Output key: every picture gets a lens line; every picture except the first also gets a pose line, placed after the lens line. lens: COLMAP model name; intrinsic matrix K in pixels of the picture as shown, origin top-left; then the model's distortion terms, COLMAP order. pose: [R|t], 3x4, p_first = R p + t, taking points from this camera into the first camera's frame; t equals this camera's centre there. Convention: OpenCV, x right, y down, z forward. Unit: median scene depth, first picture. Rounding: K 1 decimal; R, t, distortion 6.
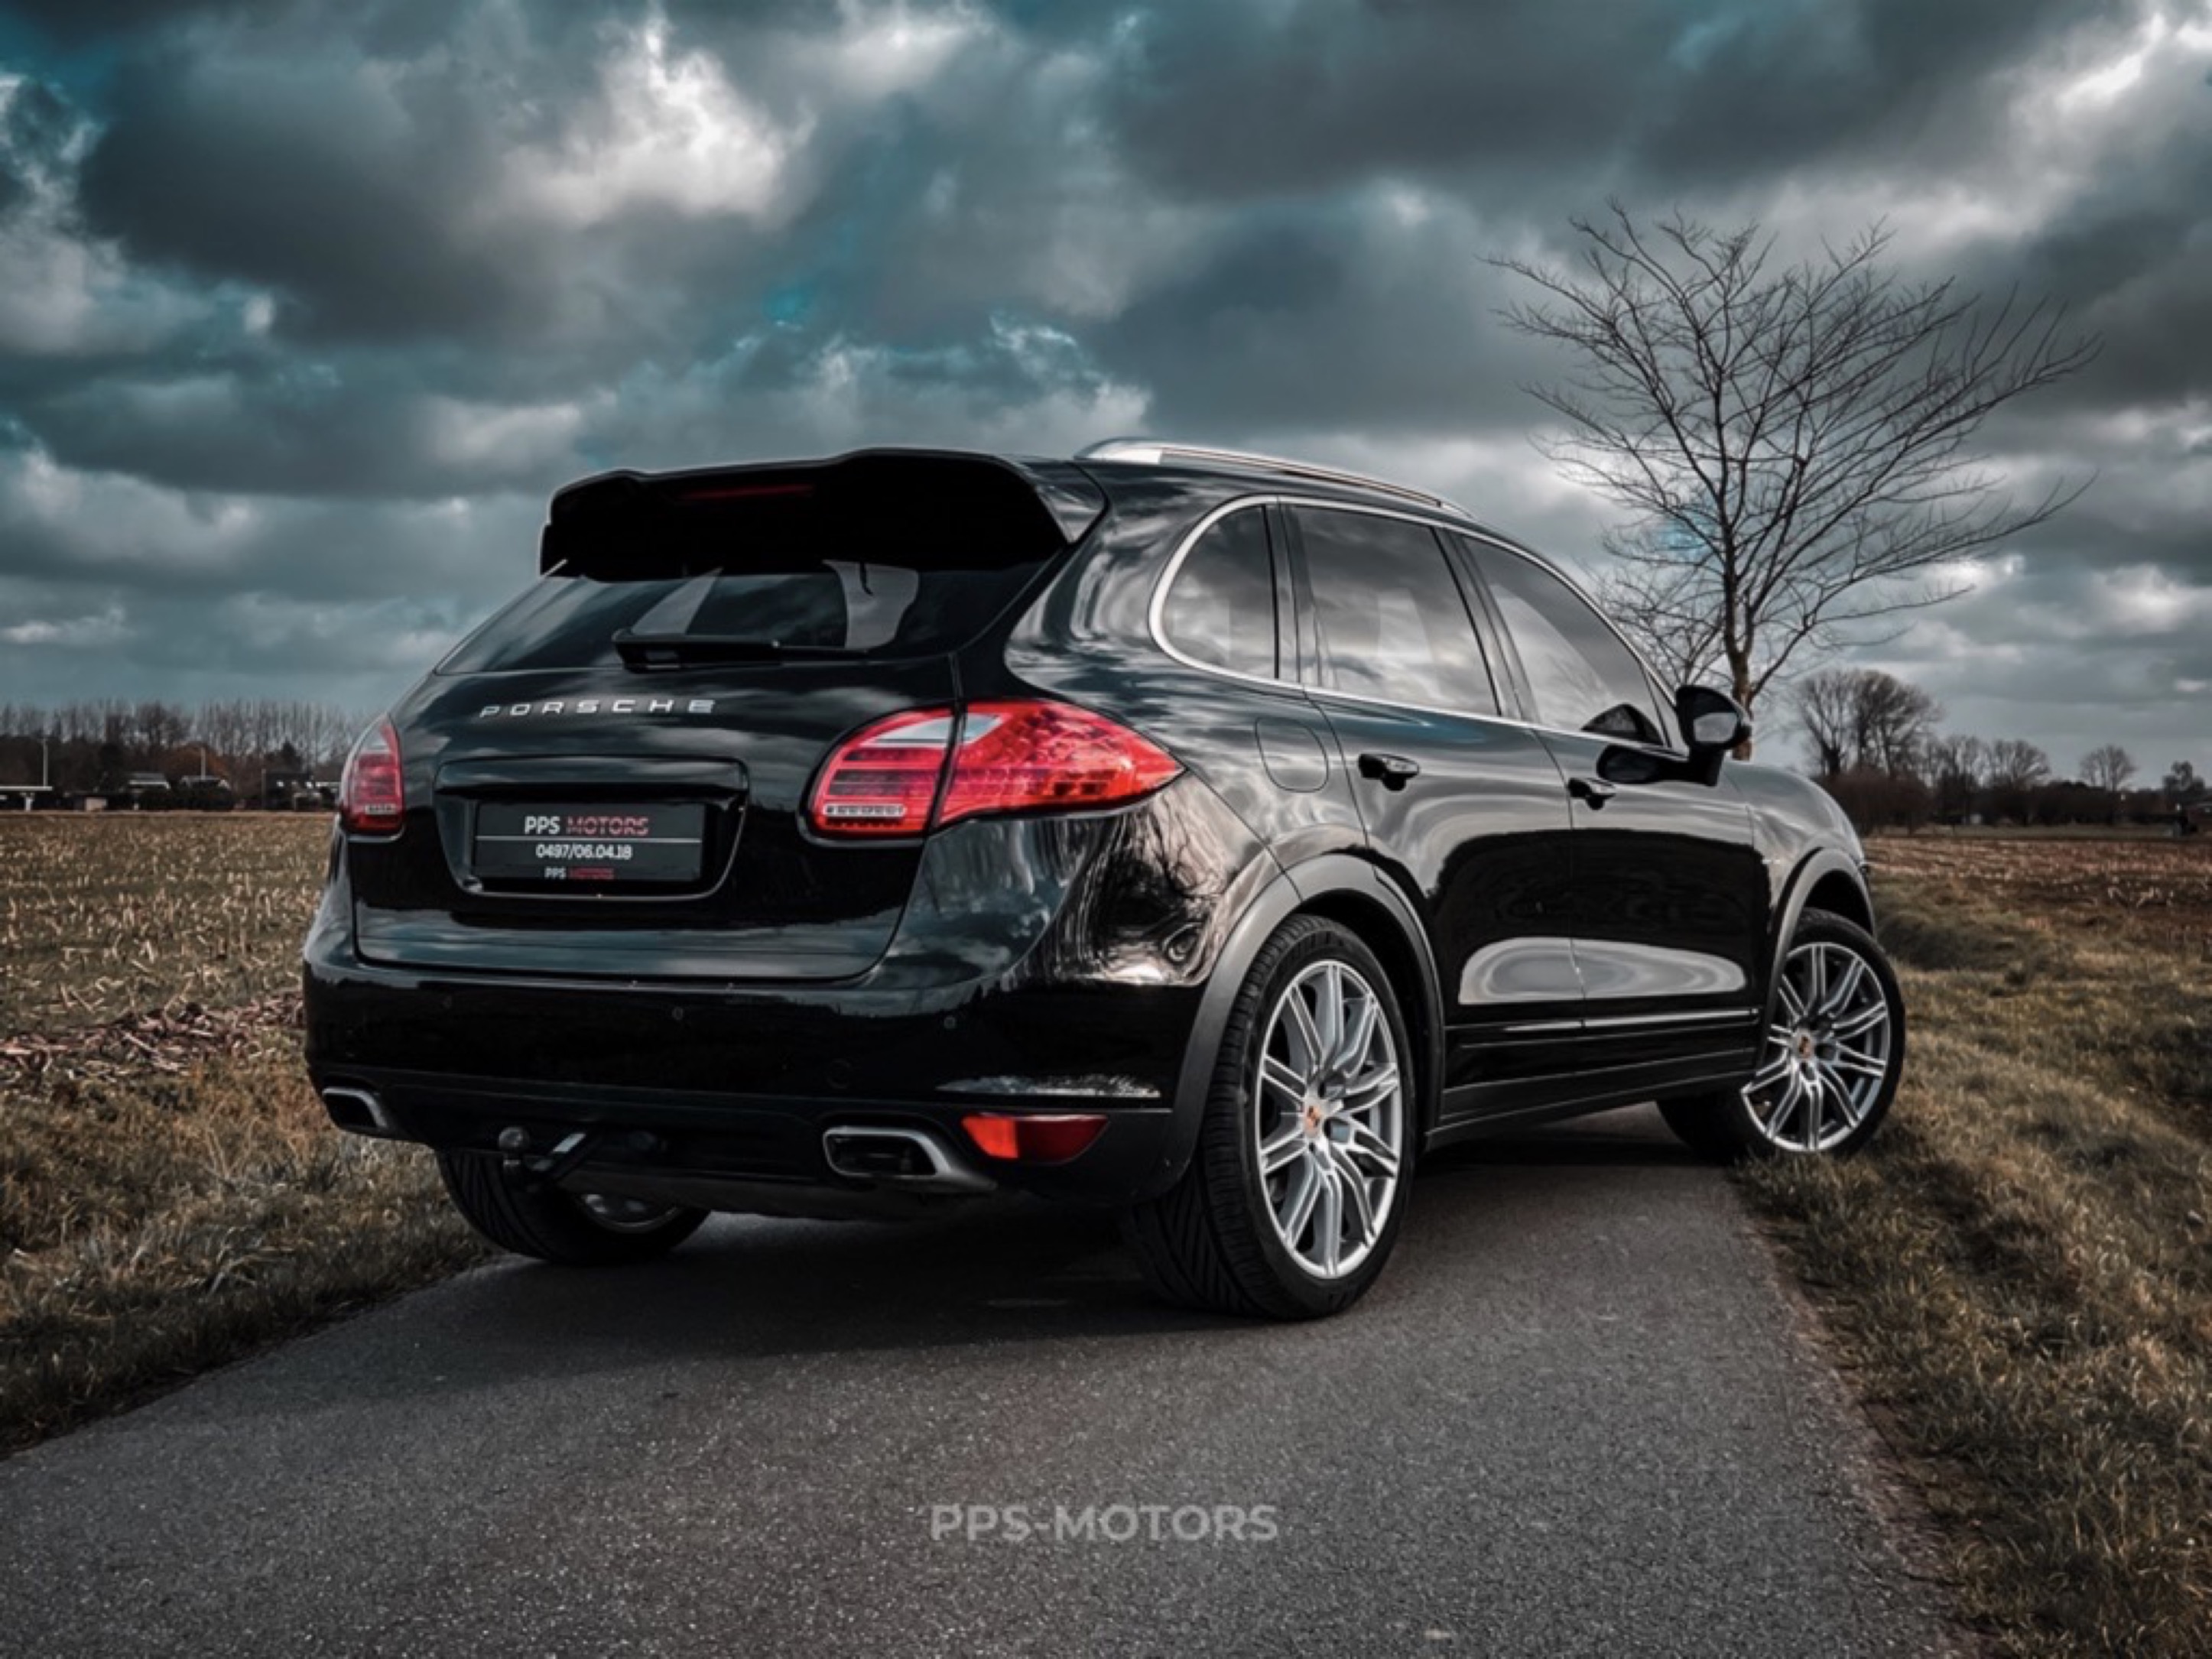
lens RADIAL K [[2688.3, 0, 1141.4], [0, 2688.3, 788.2], [0, 0, 1]] dist [0.063438, 0.000000]
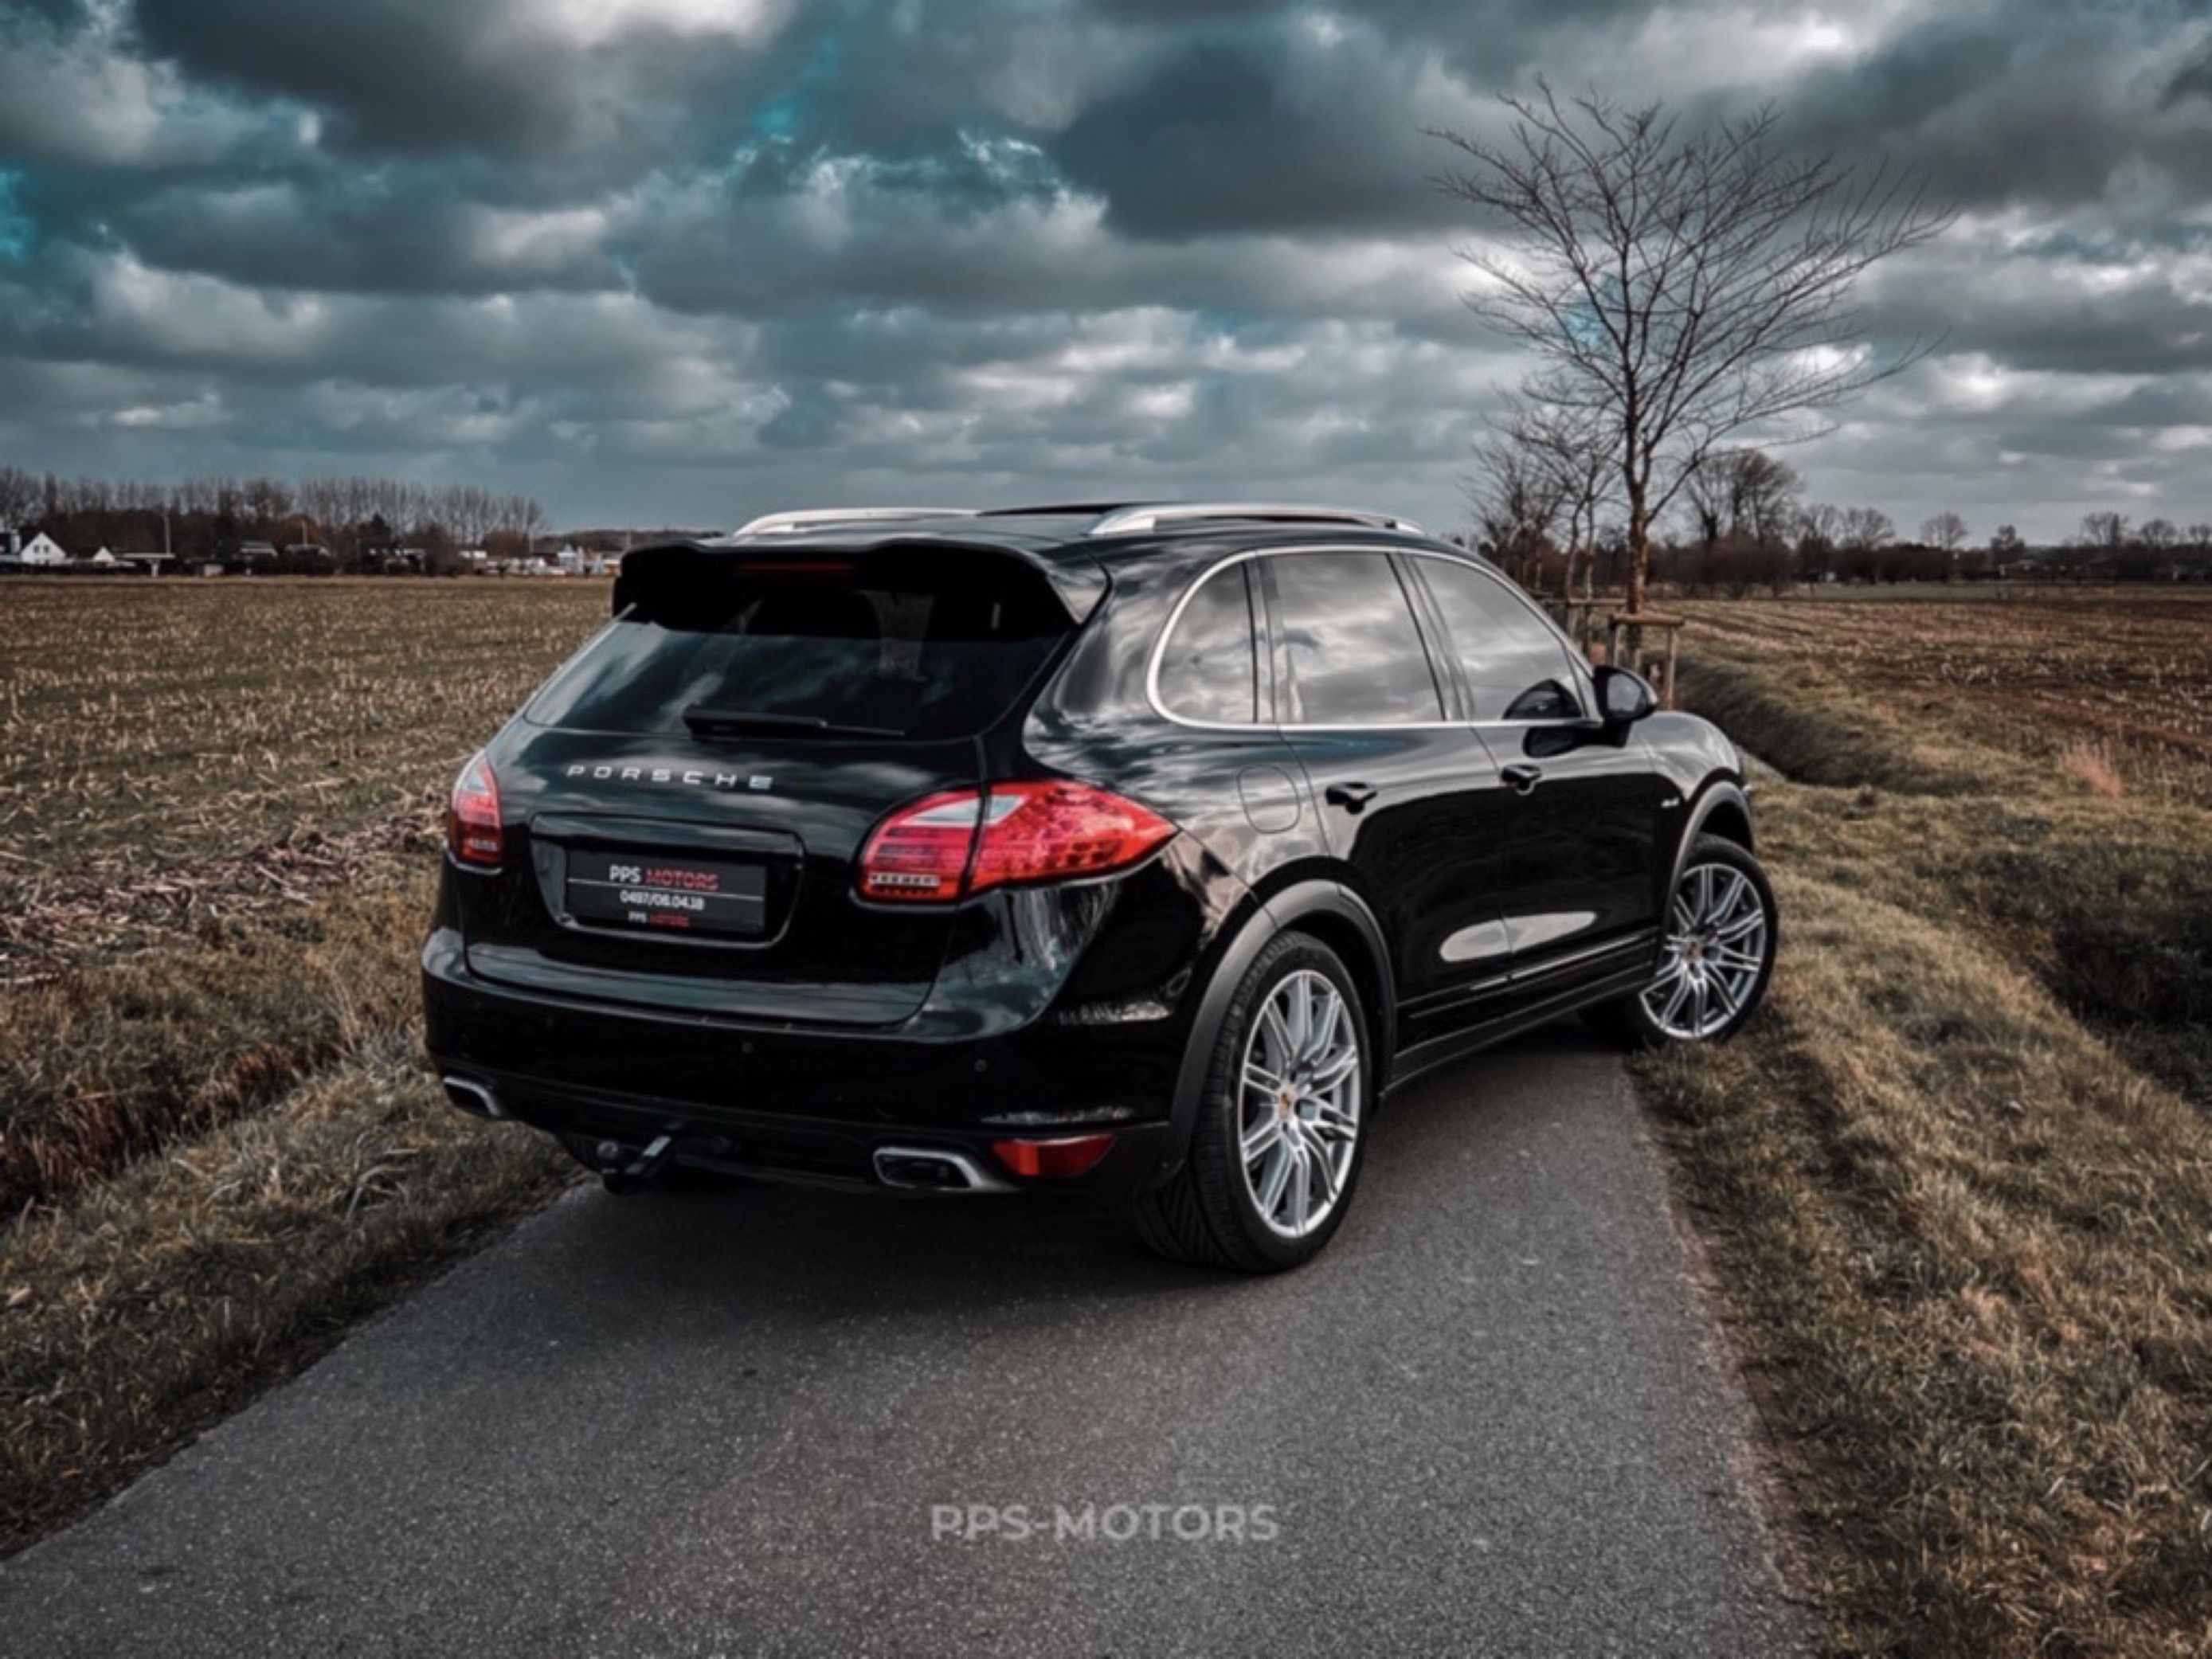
lens RADIAL K [[2293.2, 0, 1163.4], [0, 2293.2, 833.2], [0, 0, 1]] dist [0.058883, 0.000000]
pose [[0.999808, -0.005386, 0.018847, -0.008903], [0.003036, 0.992459, 0.122541, -0.124737], [-0.019365, -0.122460, 0.992284, 0.014133]]
